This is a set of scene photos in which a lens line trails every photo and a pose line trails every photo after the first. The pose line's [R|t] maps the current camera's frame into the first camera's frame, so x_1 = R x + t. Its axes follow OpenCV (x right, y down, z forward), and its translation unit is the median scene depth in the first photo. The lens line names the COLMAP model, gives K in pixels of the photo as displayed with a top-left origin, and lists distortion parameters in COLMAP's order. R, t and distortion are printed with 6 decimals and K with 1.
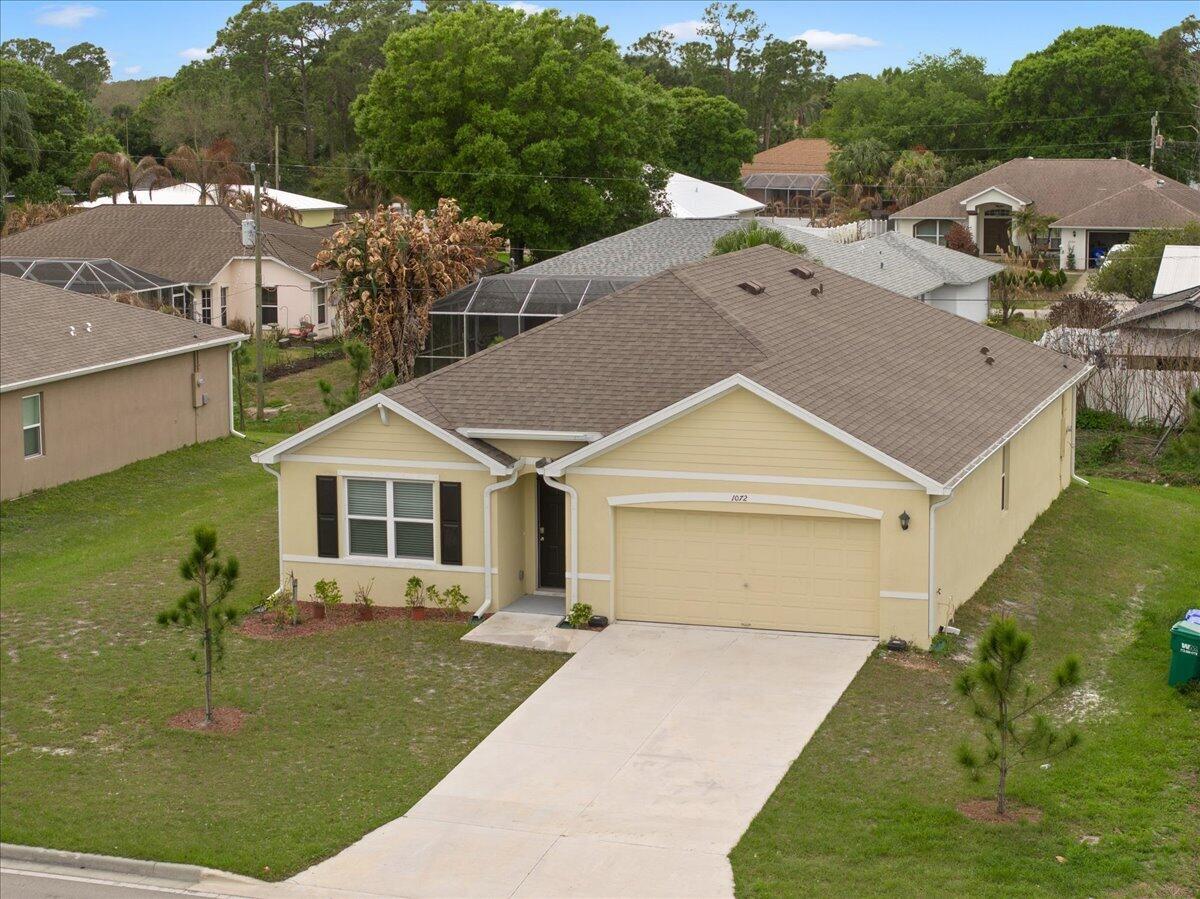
lens RADIAL K [[2408.0, 0, 600.0], [0, 2408.0, 449.5], [0, 0, 1]] dist [-0.159379, 1.377745]
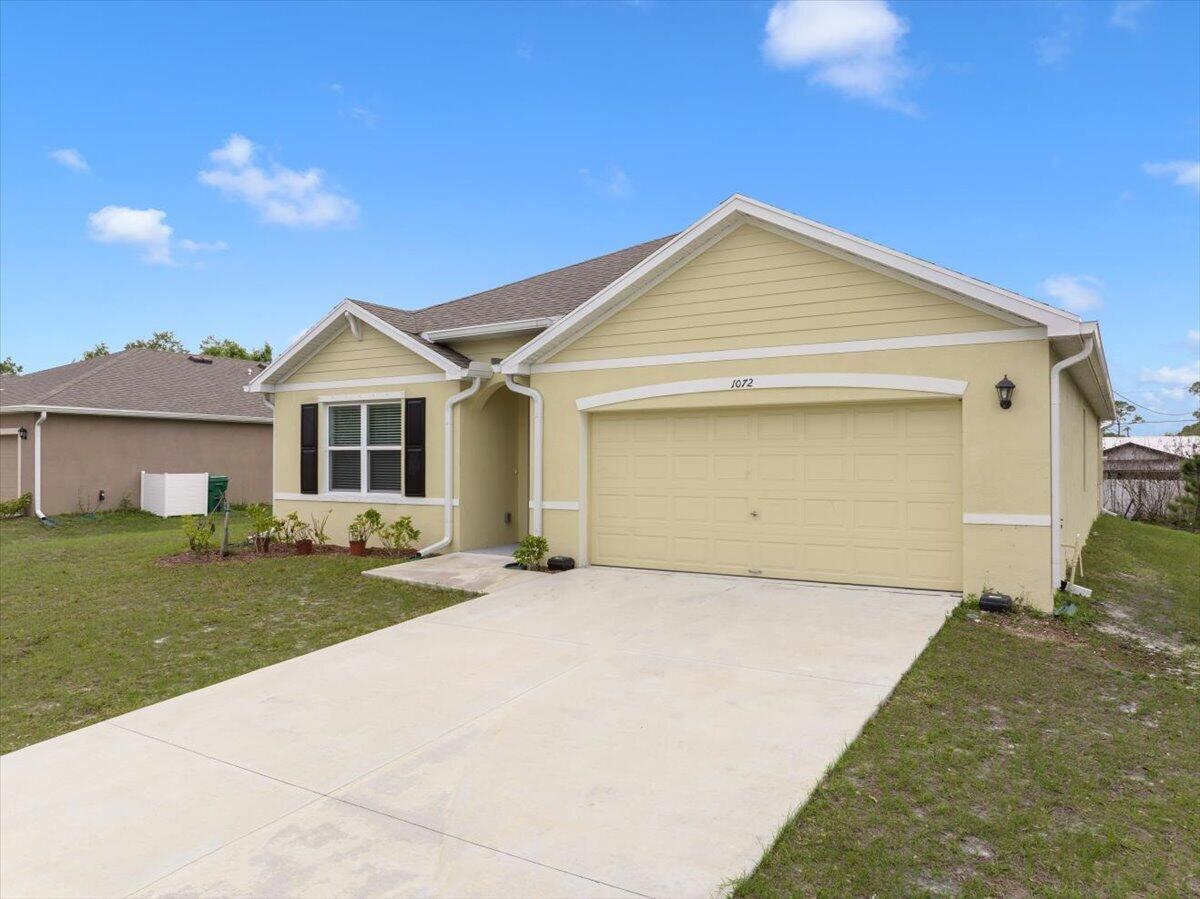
lens RADIAL K [[852.5, 0, 607.6], [0, 852.5, 457.8], [0, 0, 1]] dist [-0.042278, -0.001308]
pose [[0.973909, 0.006384, -0.226850, 0.072287], [-0.041222, 0.987952, -0.149170, 0.076069], [0.223165, 0.154629, 0.962438, 0.722913]]
